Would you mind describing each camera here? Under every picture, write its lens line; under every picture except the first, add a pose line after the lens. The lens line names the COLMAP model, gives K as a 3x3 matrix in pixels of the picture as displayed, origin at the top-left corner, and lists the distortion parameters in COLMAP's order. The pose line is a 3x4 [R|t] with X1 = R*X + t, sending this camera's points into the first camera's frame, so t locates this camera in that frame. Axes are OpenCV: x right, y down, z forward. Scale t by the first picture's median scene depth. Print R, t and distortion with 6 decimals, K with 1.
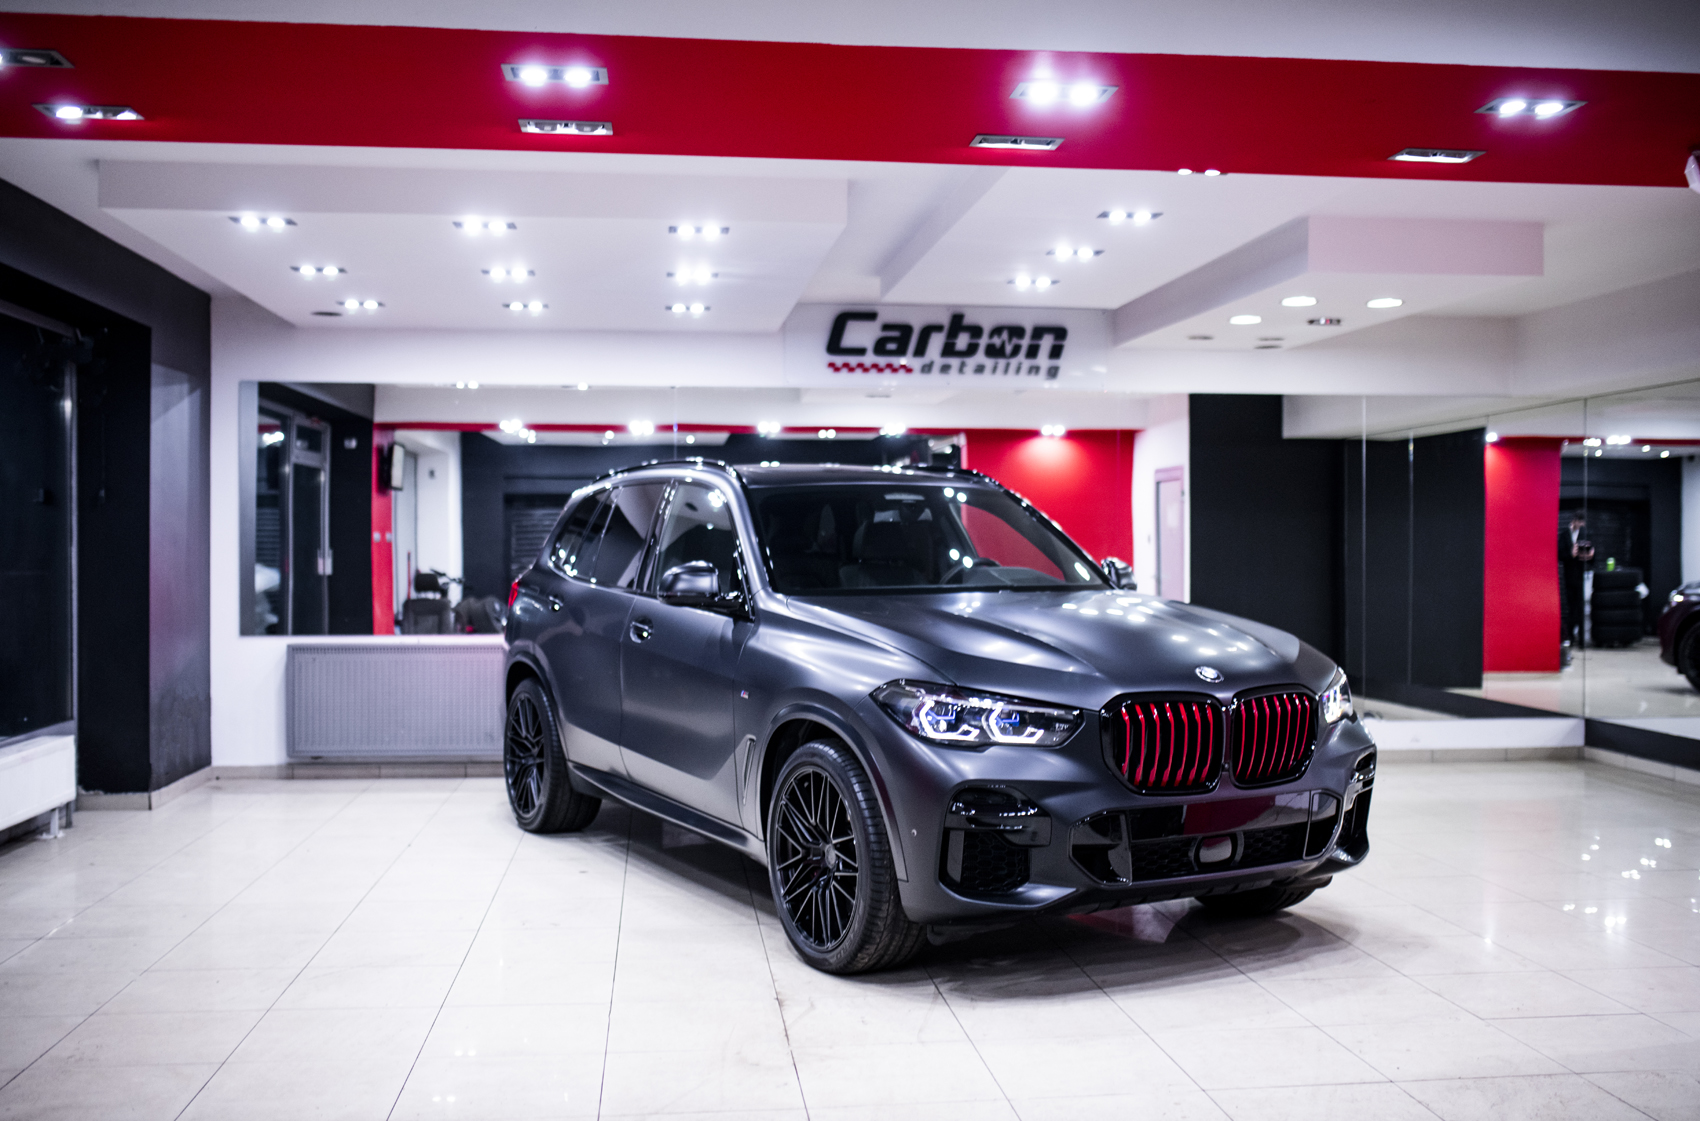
lens RADIAL K [[1630.8, 0, 858.3], [0, 1630.8, 535.5], [0, 0, 1]] dist [-0.024719, 0.000000]
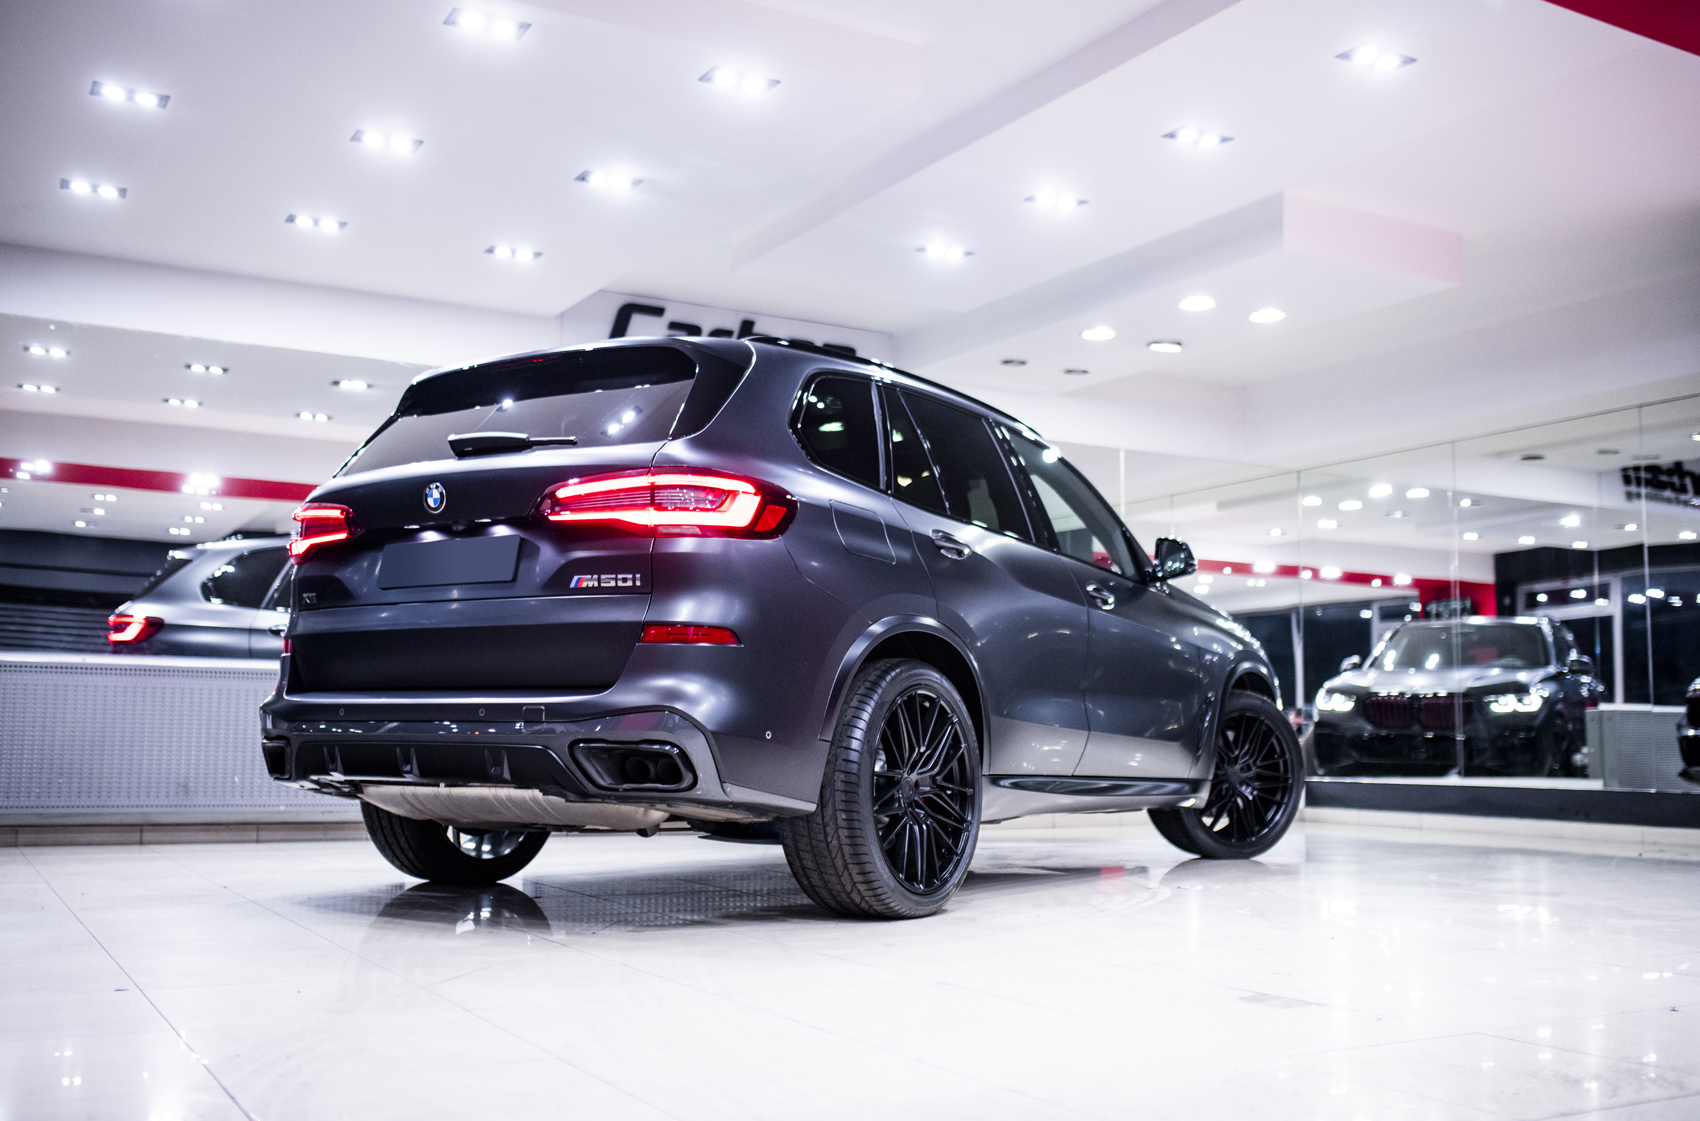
lens RADIAL K [[1630.8, 0, 866.8], [0, 1630.8, 545.2], [0, 0, 1]] dist [-0.024719, 0.000000]
pose [[0.921225, 0.053884, 0.385281, -0.262625], [-0.012324, 0.993907, -0.109535, 0.102343], [-0.388836, 0.096158, 0.916275, 0.192618]]
